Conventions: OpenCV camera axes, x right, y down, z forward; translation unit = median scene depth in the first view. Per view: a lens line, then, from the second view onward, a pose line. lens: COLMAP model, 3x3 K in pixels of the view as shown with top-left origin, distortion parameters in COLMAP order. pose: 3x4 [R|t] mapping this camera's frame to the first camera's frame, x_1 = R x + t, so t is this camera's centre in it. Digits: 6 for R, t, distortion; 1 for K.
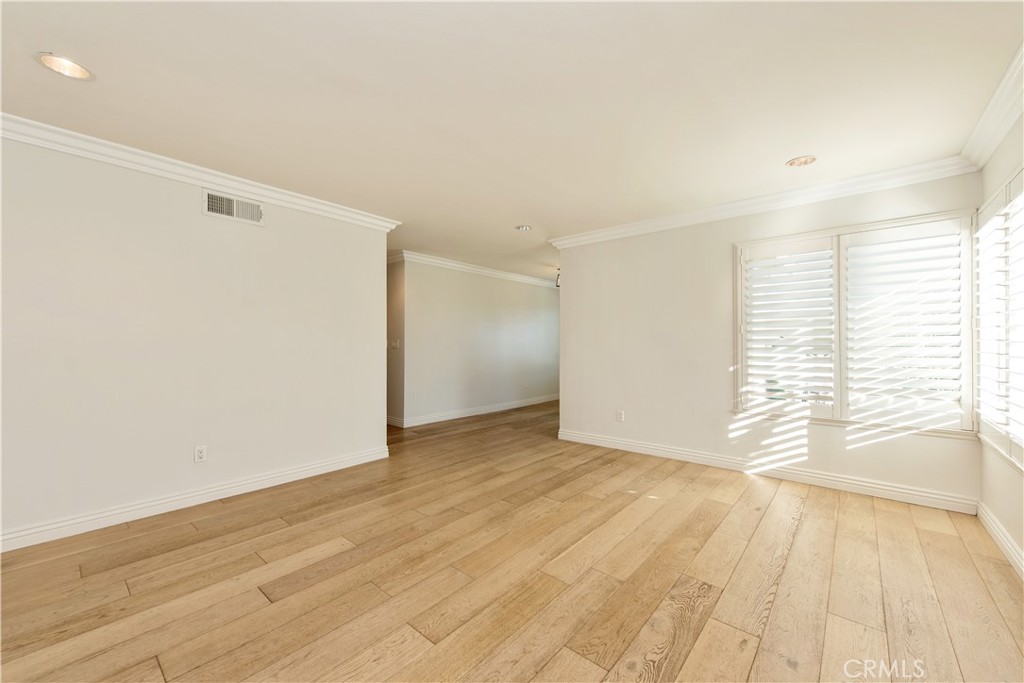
lens RADIAL K [[405.3, 0, 514.8], [0, 405.3, 339.2], [0, 0, 1]] dist [0.007555, -0.000529]
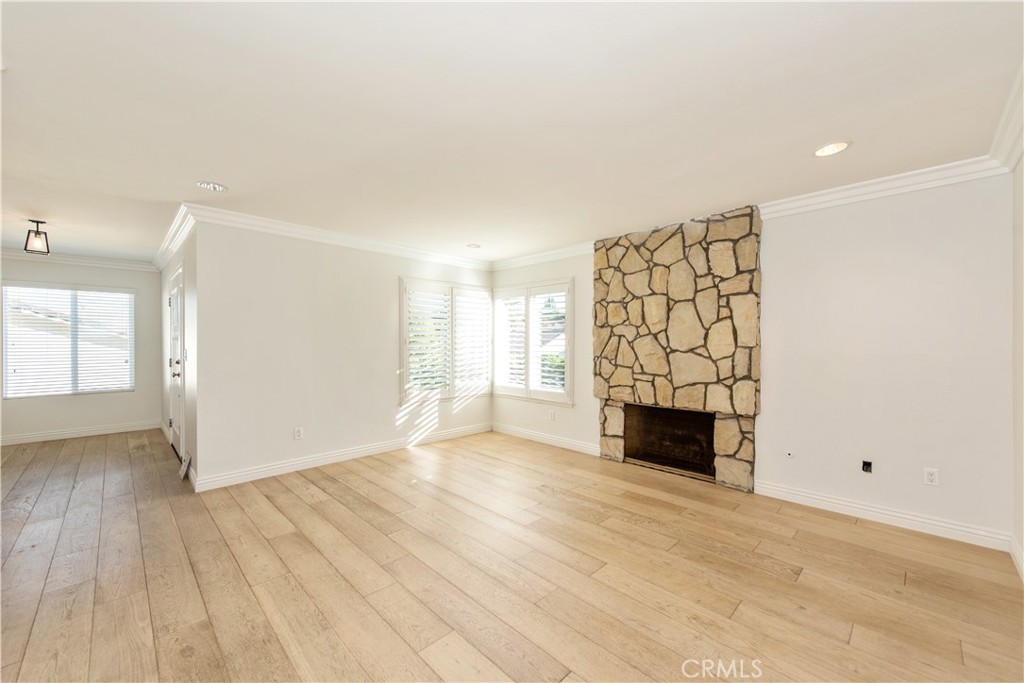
lens RADIAL K [[398.5, 0, 522.0], [0, 398.5, 344.6], [0, 0, 1]] dist [0.012214, -0.000226]
pose [[0.066917, -0.002487, 0.997755, -0.907439], [-0.012374, 0.999918, 0.003322, -0.030619], [-0.997682, -0.012568, 0.066881, 0.659817]]
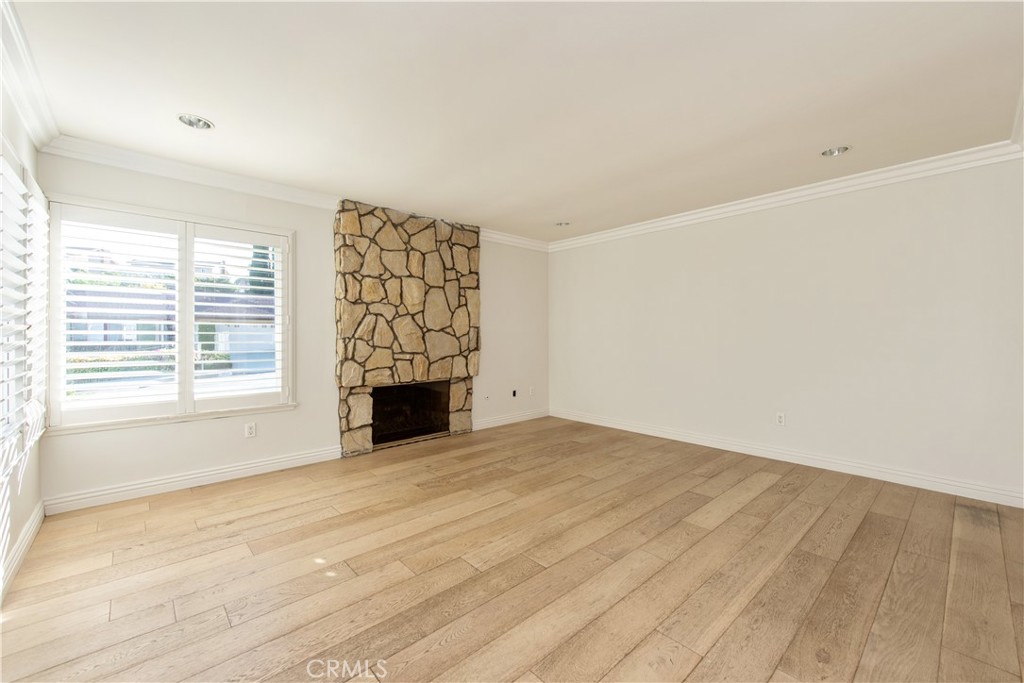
lens RADIAL K [[405.3, 0, 514.8], [0, 405.3, 339.2], [0, 0, 1]] dist [0.007555, -0.000529]
pose [[-0.992028, 0.000808, 0.126016, -0.068299], [0.000879, 0.999999, 0.000510, 0.020633], [-0.126015, 0.000617, -0.992028, 1.696554]]
